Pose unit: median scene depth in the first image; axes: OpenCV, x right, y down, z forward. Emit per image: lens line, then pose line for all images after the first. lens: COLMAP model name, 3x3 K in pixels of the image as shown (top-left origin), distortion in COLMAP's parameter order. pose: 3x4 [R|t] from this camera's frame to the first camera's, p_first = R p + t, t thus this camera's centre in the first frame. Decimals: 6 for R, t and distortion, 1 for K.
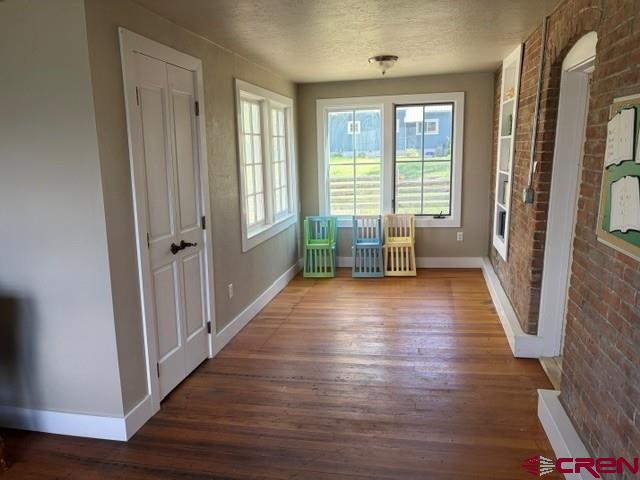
lens RADIAL K [[486.6, 0, 320.0], [0, 486.6, 240.0], [0, 0, 1]] dist [0.063748, -0.002917]
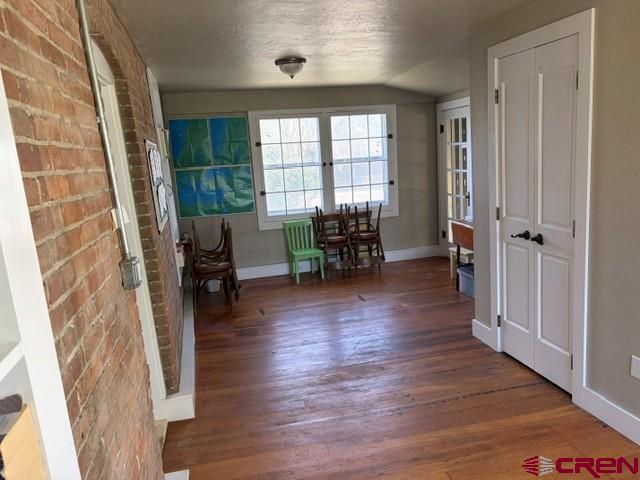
lens RADIAL K [[480.3, 0, 320.0], [0, 480.3, 240.0], [0, 0, 1]] dist [0.035529, -0.003306]
pose [[-0.895790, 0.163069, -0.413483, 0.504728], [0.007566, 0.935728, 0.352641, -0.332884], [0.444413, 0.312764, -0.839450, 1.667164]]
